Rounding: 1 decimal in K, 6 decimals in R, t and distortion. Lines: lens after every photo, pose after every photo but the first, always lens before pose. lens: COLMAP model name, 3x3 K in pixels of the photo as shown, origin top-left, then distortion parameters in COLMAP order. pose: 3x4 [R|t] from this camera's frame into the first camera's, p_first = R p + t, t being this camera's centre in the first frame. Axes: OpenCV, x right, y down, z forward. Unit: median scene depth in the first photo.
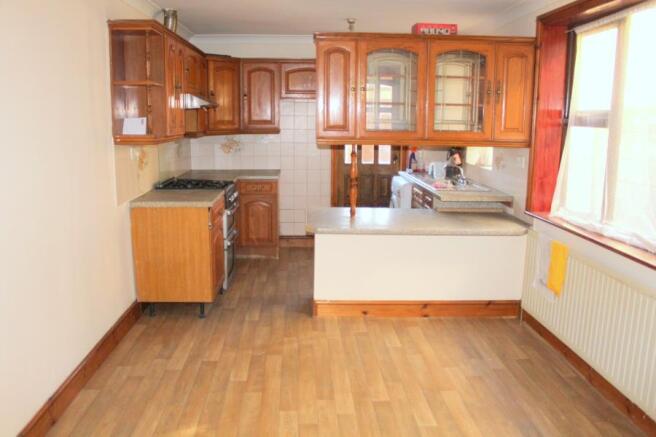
lens RADIAL K [[557.3, 0, 328.0], [0, 557.3, 218.5], [0, 0, 1]] dist [0.001626, 0.000211]
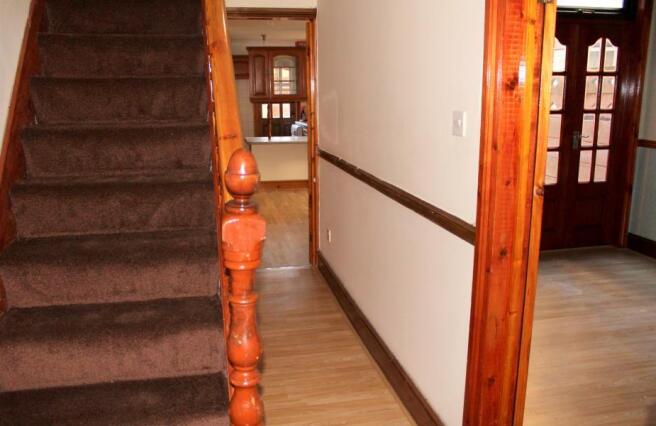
lens RADIAL K [[545.1, 0, 328.0], [0, 545.1, 213.0], [0, 0, 1]] dist [-0.008591, -0.008213]
pose [[0.986110, -0.046223, 0.159529, -0.058876], [0.040560, 0.998432, 0.038580, 0.156237], [-0.161063, -0.031573, 0.986439, -0.761749]]
